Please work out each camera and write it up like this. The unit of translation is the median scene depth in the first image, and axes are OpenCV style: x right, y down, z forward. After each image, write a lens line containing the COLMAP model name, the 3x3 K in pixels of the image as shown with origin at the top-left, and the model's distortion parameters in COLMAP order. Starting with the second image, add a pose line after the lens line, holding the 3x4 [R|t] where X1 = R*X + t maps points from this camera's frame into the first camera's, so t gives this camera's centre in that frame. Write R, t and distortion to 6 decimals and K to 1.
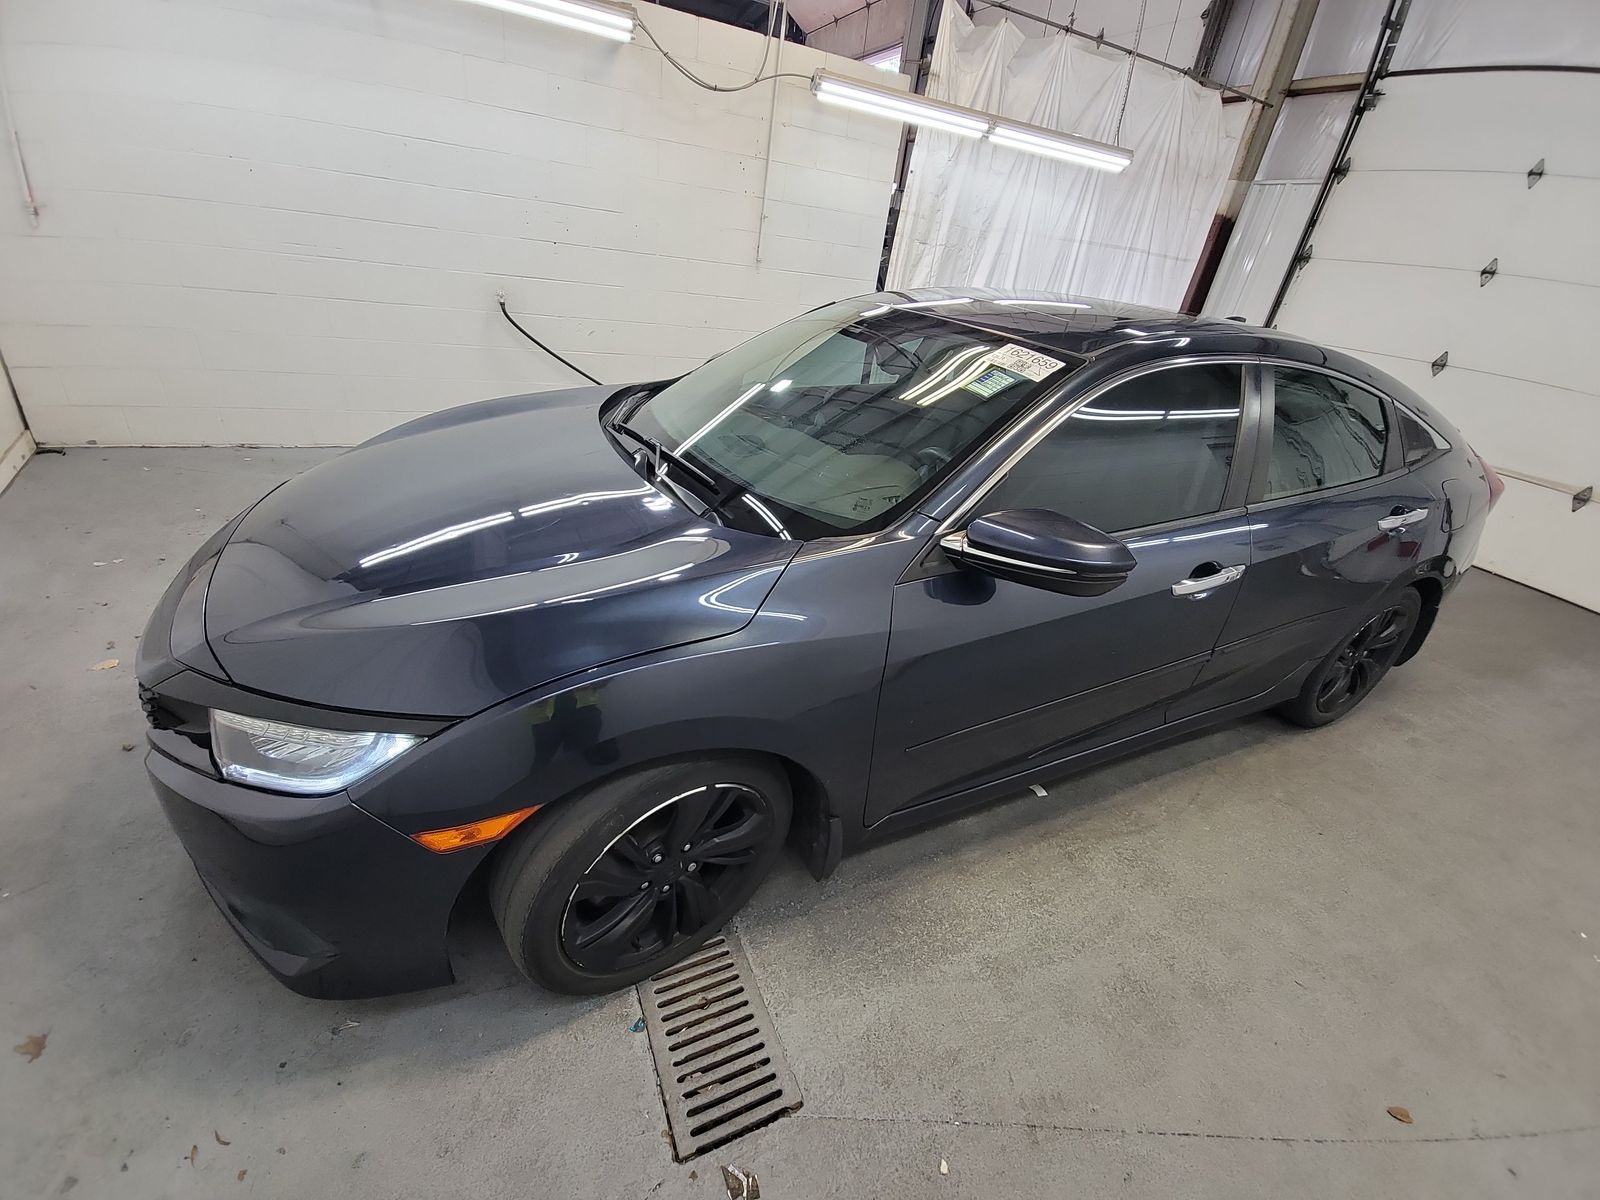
lens RADIAL K [[651.8, 0, 797.6], [0, 651.8, 604.9], [0, 0, 1]] dist [0.010800, -0.007245]
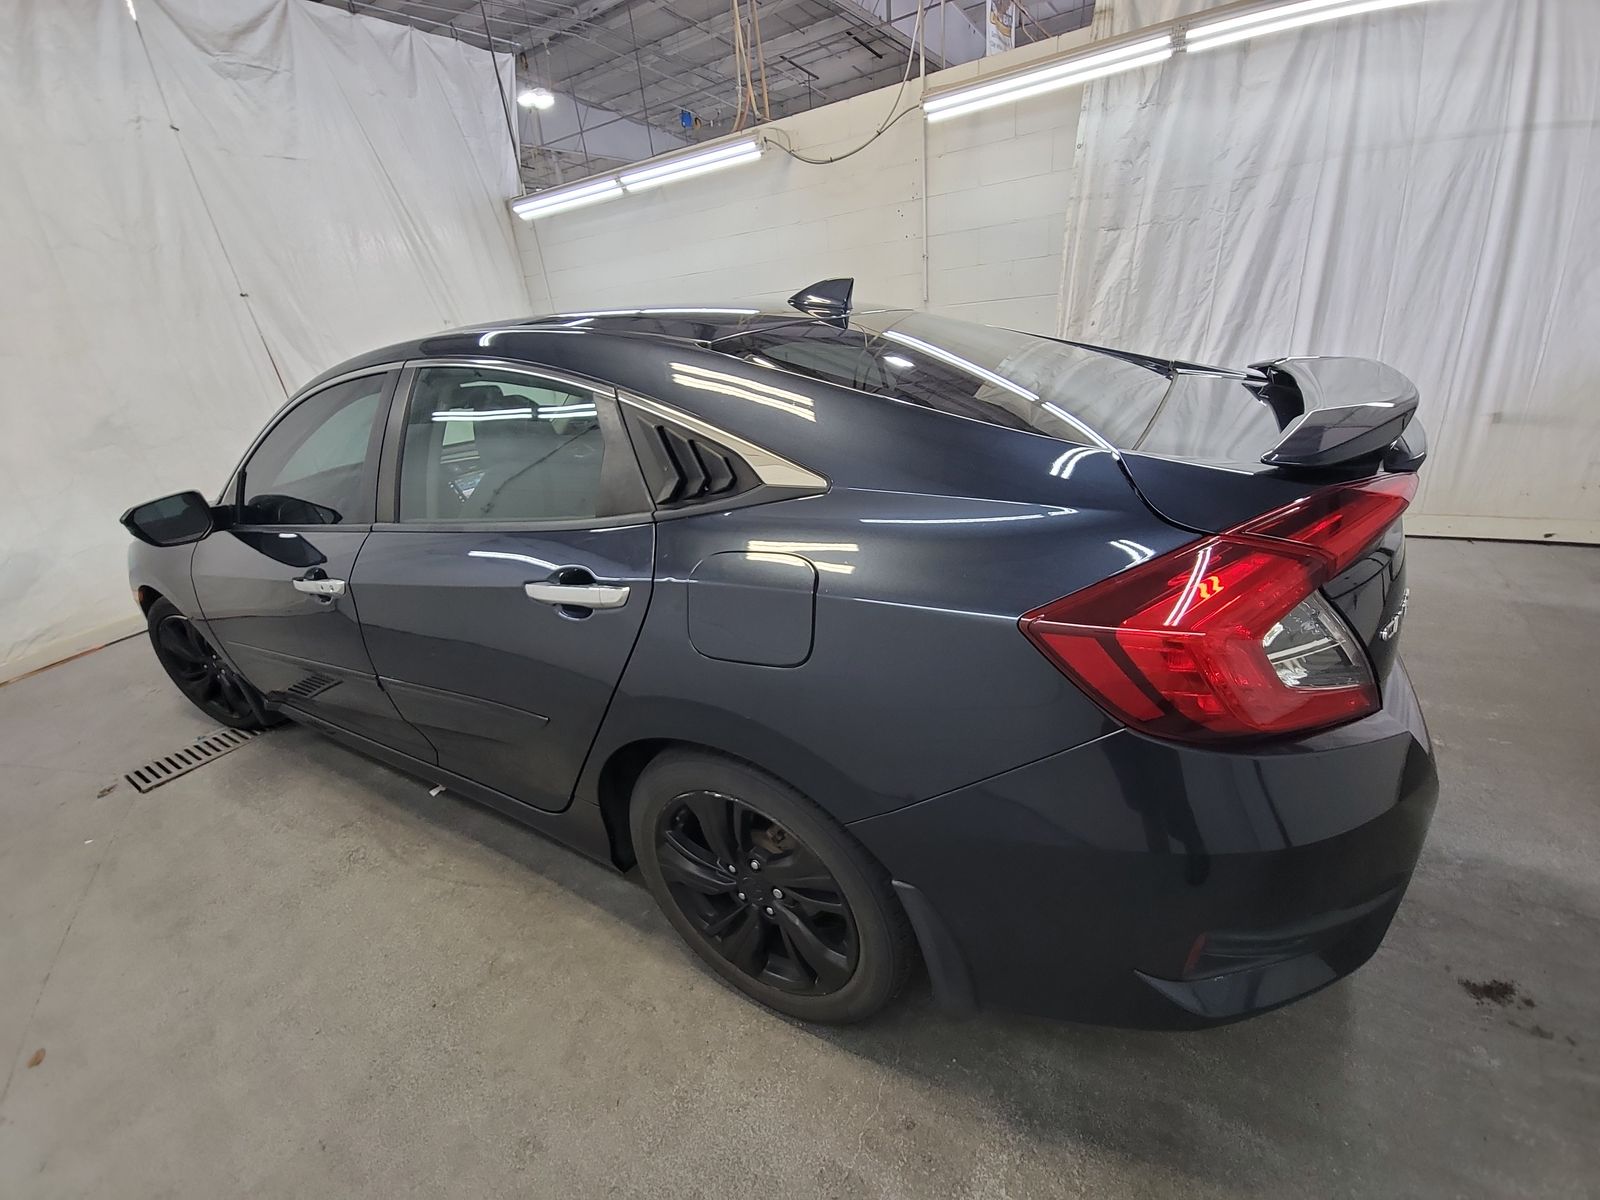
lens RADIAL K [[651.8, 0, 797.6], [0, 651.8, 604.9], [0, 0, 1]] dist [0.010800, -0.007245]
pose [[0.527993, 0.180620, -0.829819, 1.270800], [-0.254803, 0.965796, 0.048092, -0.169476], [0.810123, 0.186048, 0.555956, 0.709292]]
